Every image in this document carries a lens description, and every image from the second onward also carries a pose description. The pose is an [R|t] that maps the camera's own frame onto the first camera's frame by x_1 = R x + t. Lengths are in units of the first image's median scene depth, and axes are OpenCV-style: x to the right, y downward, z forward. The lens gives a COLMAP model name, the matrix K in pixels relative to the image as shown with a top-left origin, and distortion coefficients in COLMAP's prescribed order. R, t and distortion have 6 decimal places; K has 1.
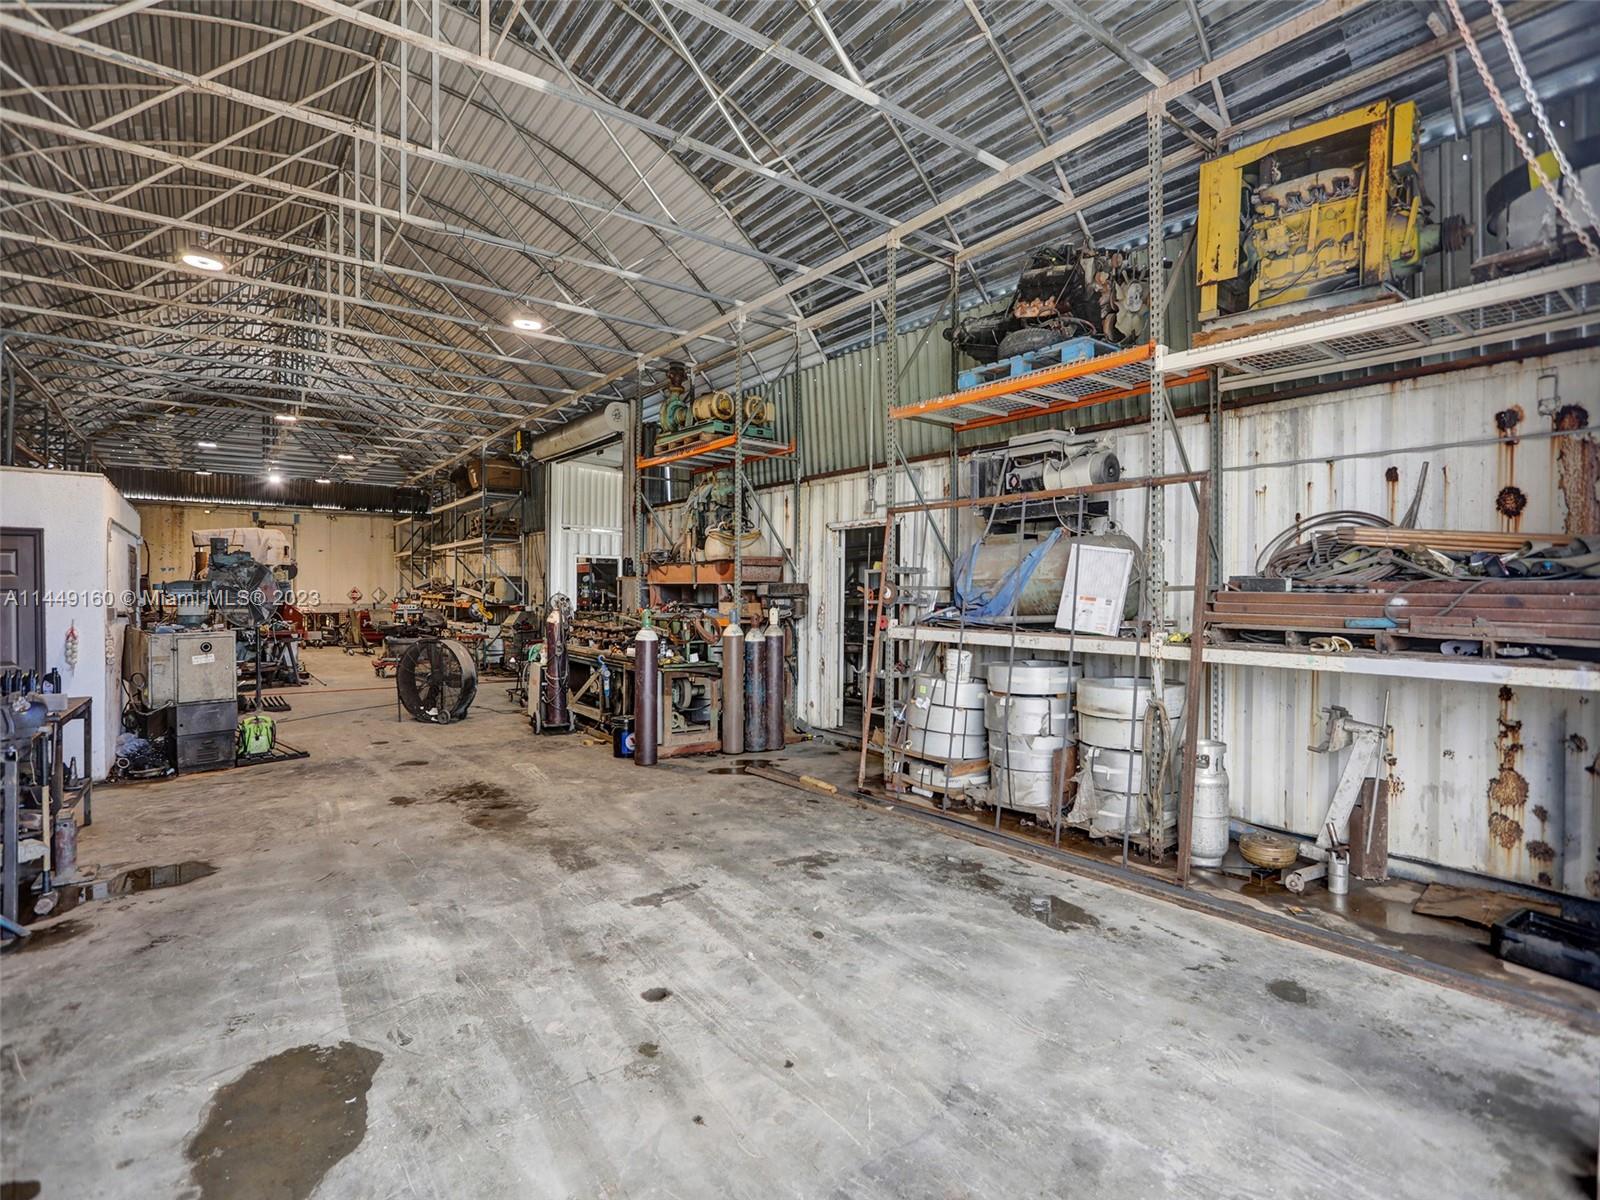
lens RADIAL K [[789.8, 0, 804.8], [0, 789.8, 603.7], [0, 0, 1]] dist [-0.058757, 0.033429]
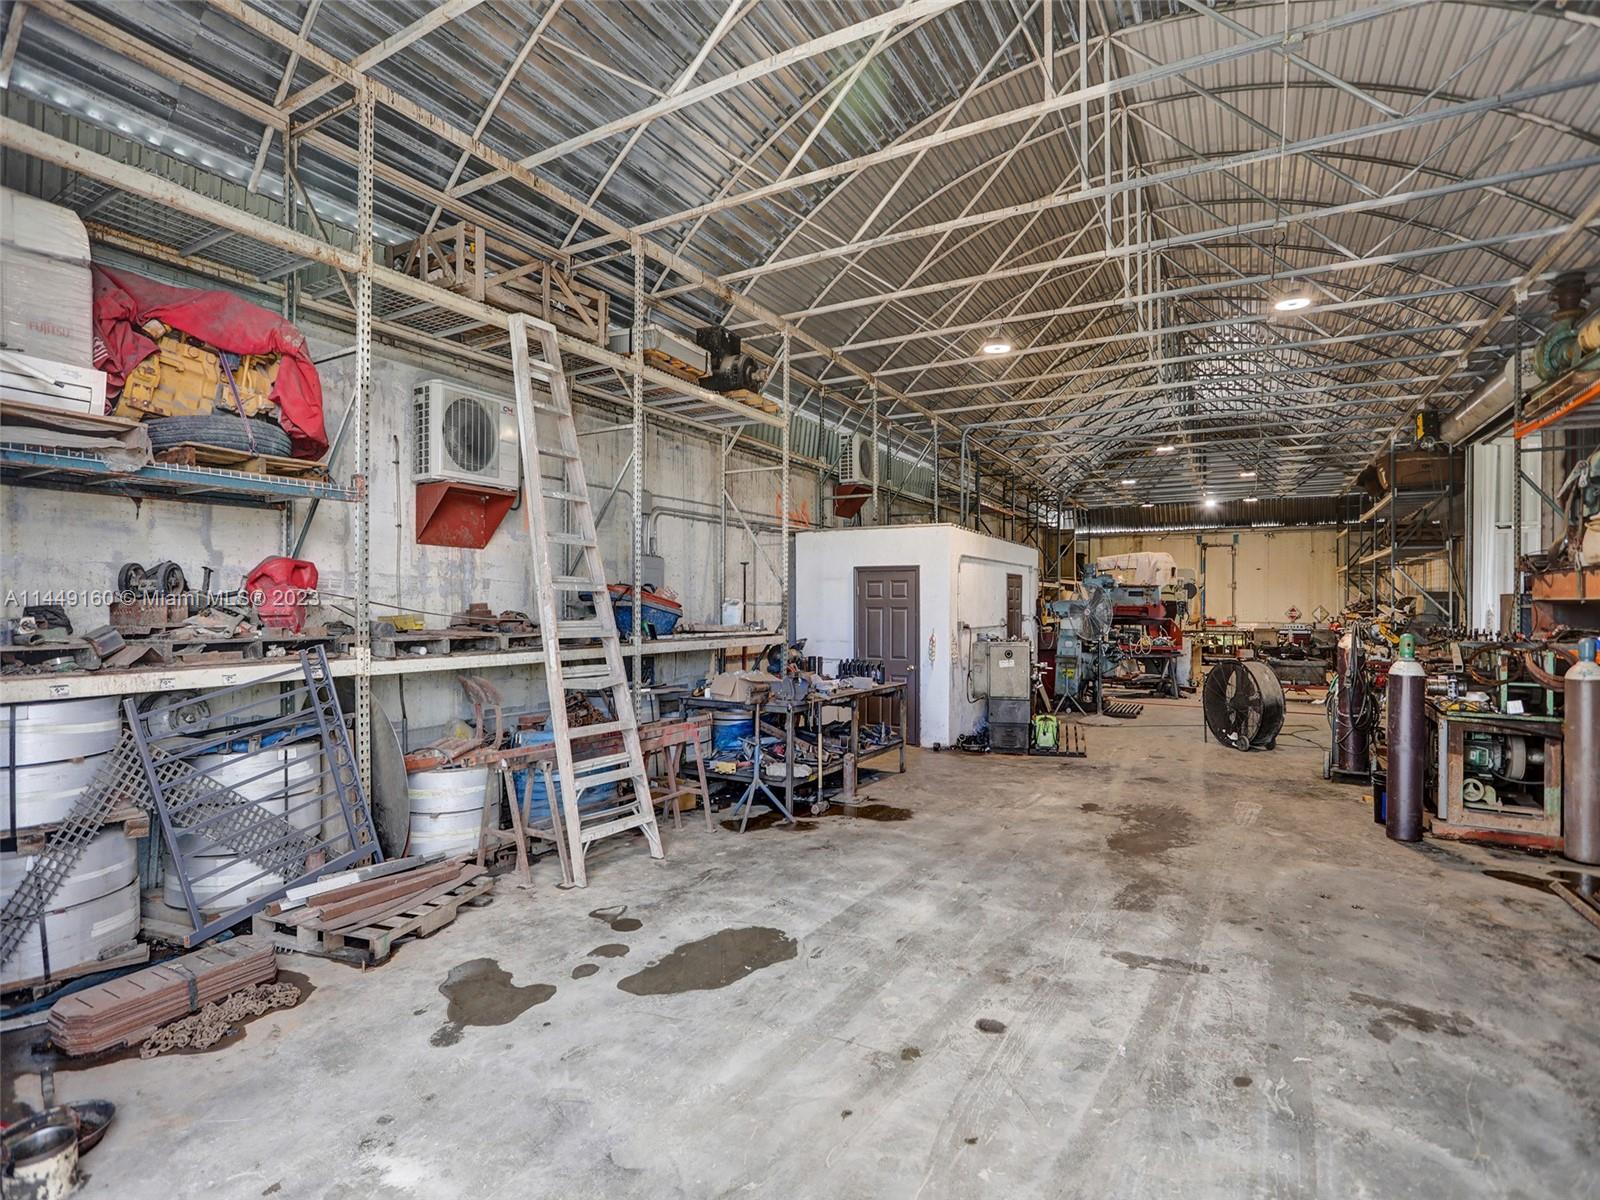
lens RADIAL K [[815.1, 0, 806.5], [0, 815.1, 612.3], [0, 0, 1]] dist [-0.058885, 0.035615]
pose [[0.400396, 0.005098, -0.916328, 0.309832], [-0.017308, 0.999848, -0.002000, -0.002583], [0.916179, 0.016660, 0.400423, 0.189278]]
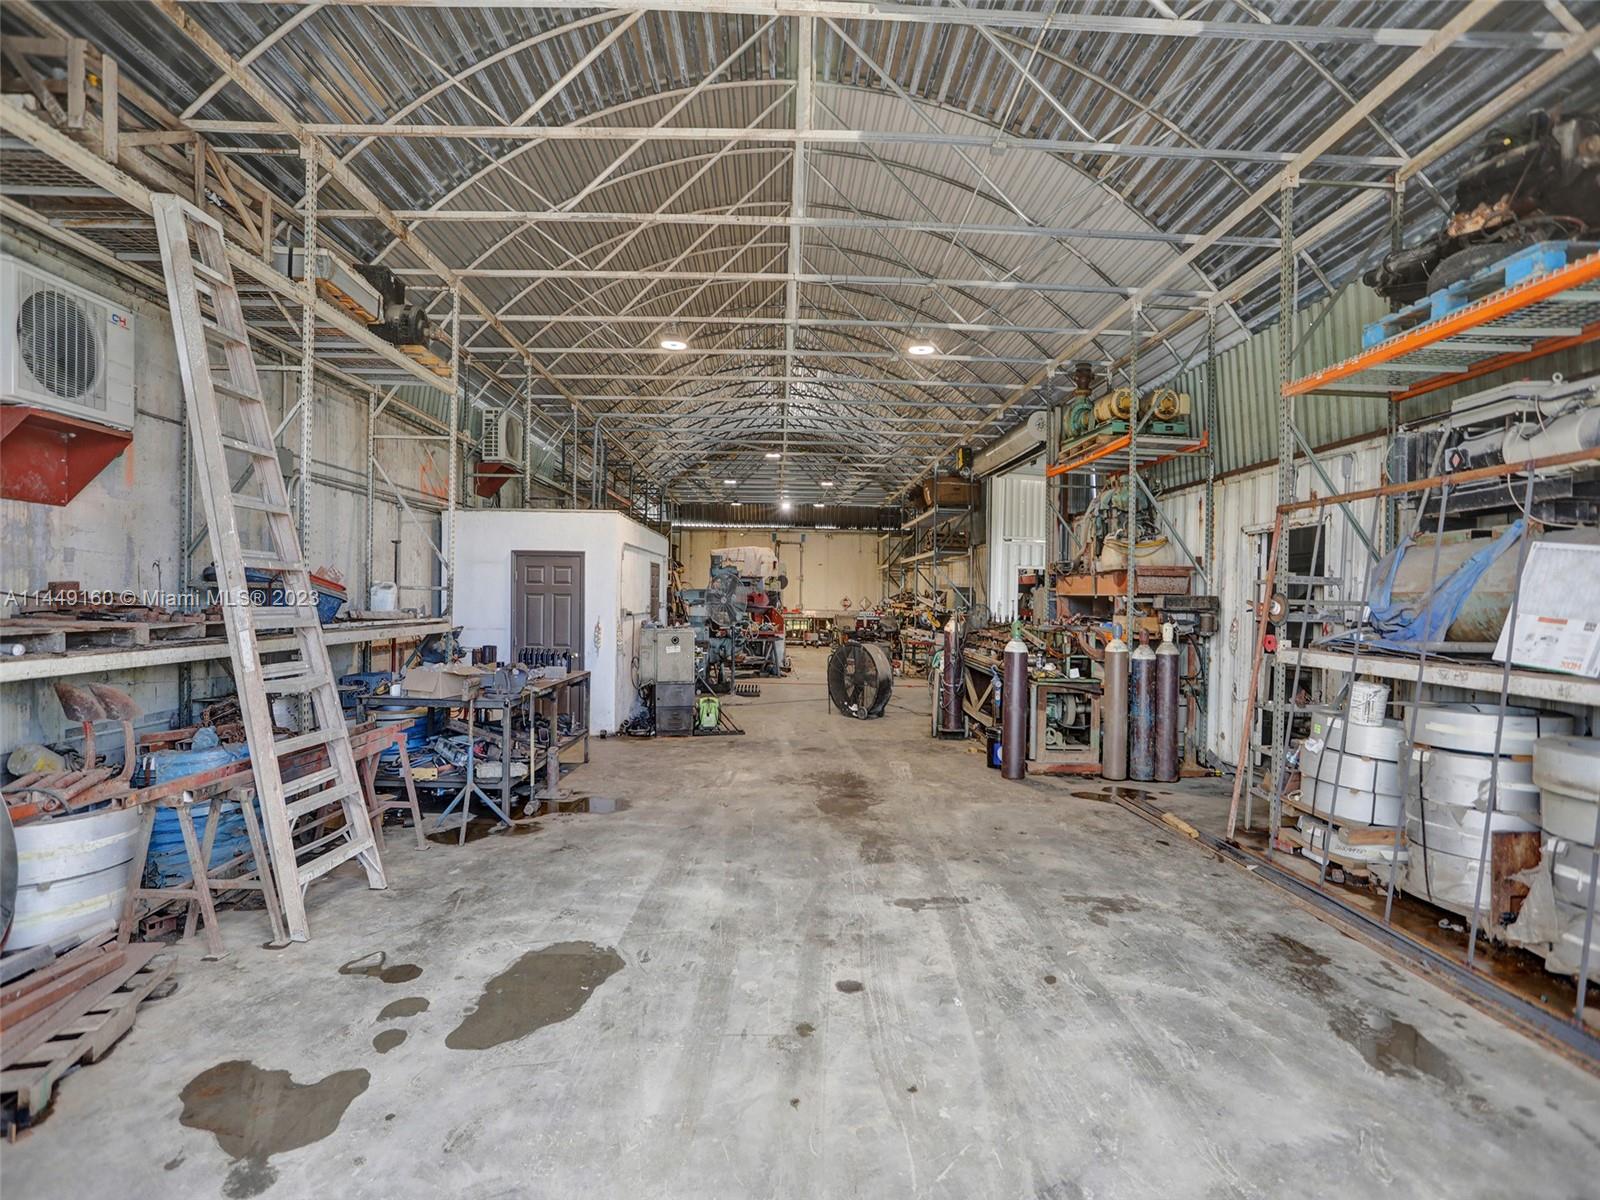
lens RADIAL K [[789.8, 0, 804.8], [0, 789.8, 603.7], [0, 0, 1]] dist [-0.058757, 0.033429]
pose [[0.814143, 0.015377, -0.580461, 0.176415], [-0.024178, 0.999680, -0.007430, 0.000005], [0.580162, 0.020084, 0.814254, 0.052451]]
